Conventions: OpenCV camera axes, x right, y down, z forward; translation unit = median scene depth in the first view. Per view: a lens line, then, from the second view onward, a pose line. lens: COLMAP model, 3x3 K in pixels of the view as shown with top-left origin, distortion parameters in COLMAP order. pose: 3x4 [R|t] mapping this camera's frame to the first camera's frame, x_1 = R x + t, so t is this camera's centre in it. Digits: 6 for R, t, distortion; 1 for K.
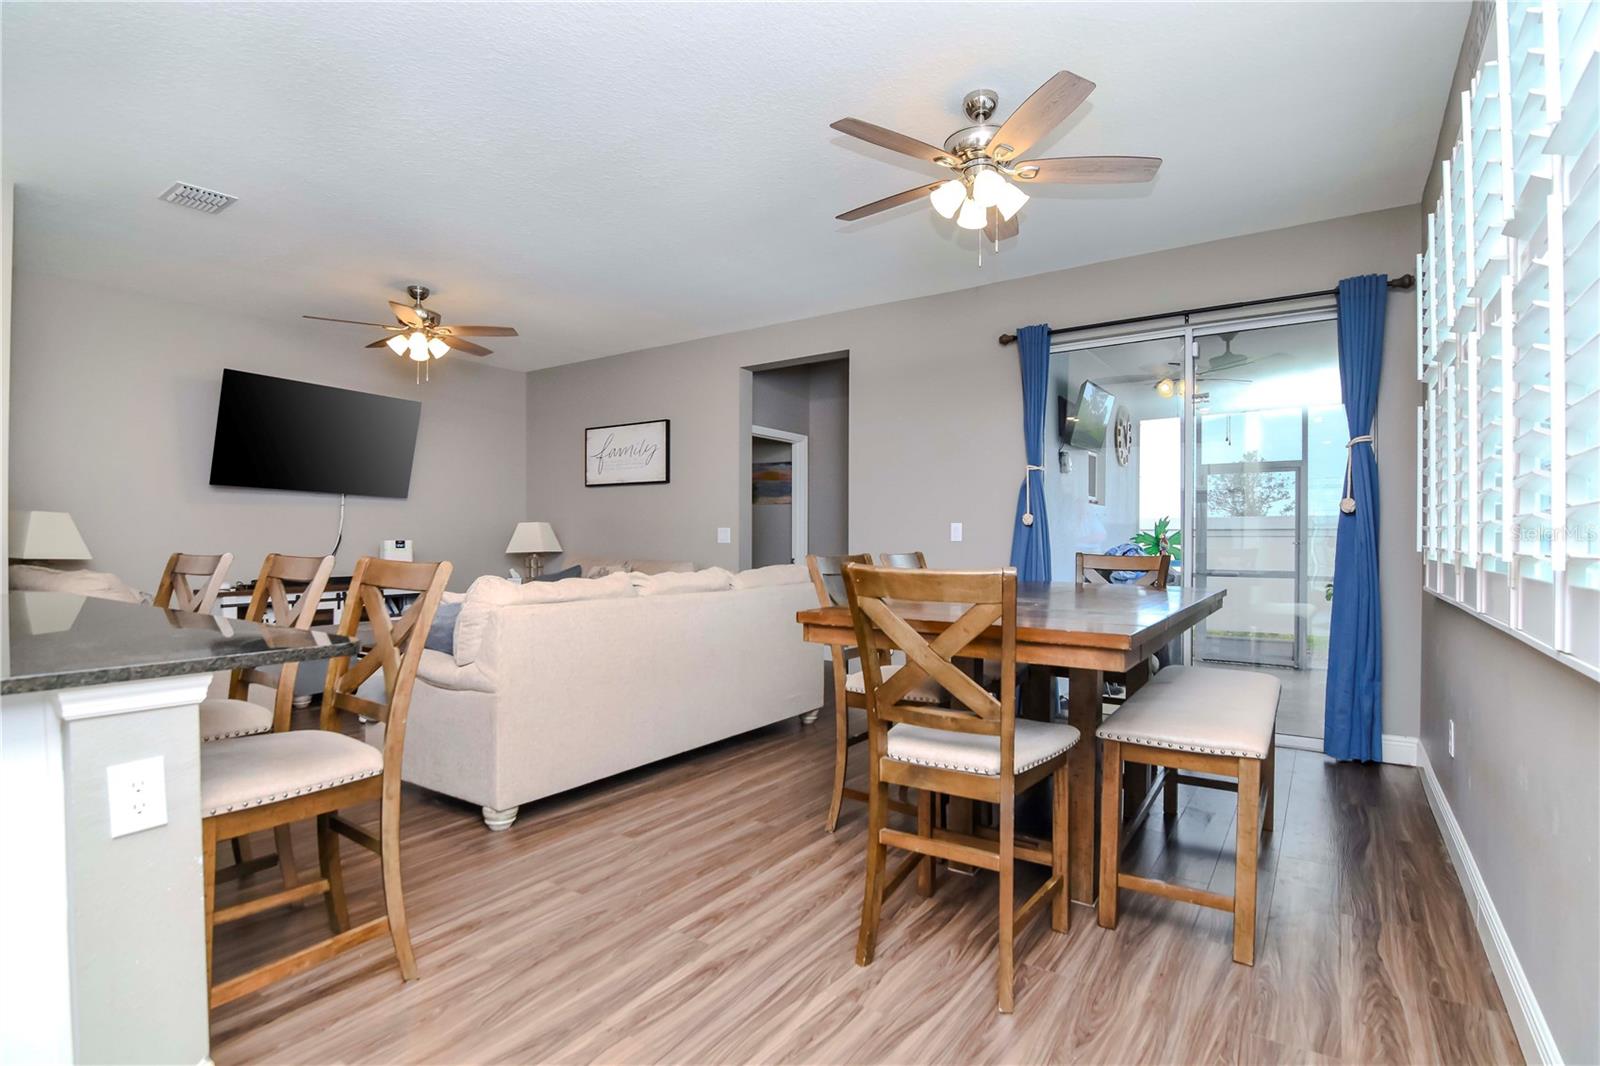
lens RADIAL K [[798.9, 0, 794.8], [0, 798.9, 542.1], [0, 0, 1]] dist [-0.004819, -0.009608]
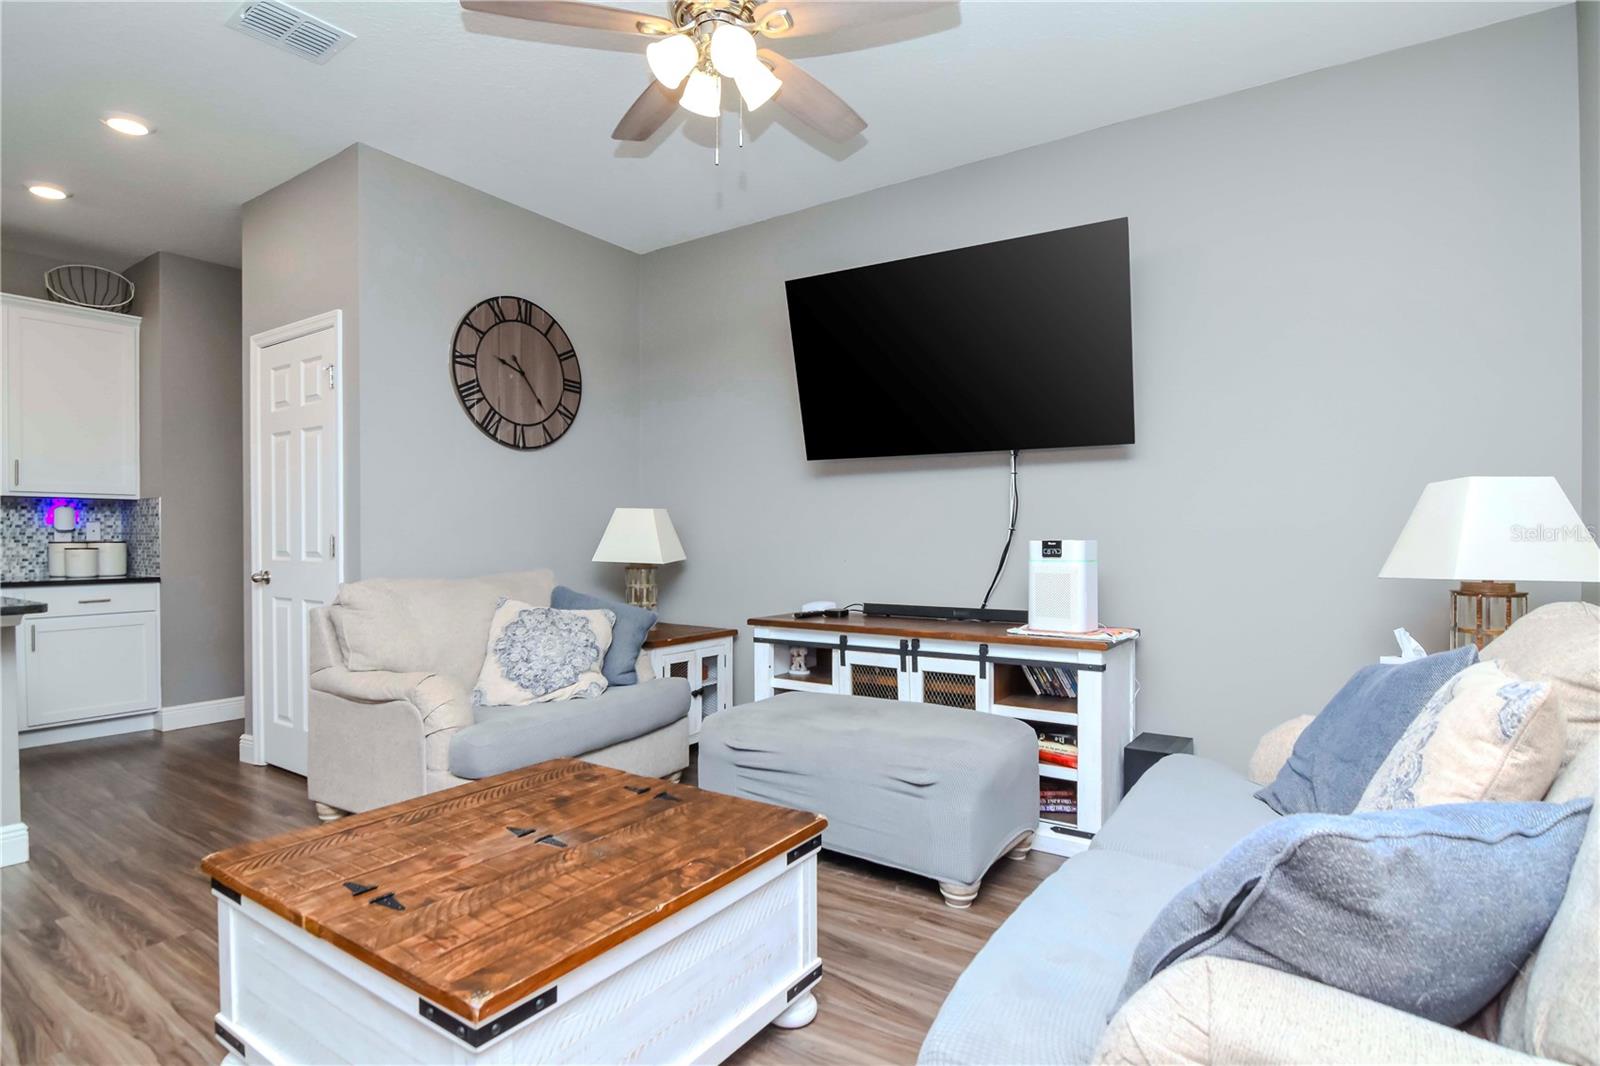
lens RADIAL K [[798.9, 0, 804.3], [0, 798.9, 537.6], [0, 0, 1]] dist [-0.004819, -0.009608]
pose [[0.017029, -0.002060, -0.999853, -0.044215], [-0.000496, 0.999998, -0.002068, -0.002537], [0.999855, 0.000531, 0.017028, 0.849711]]
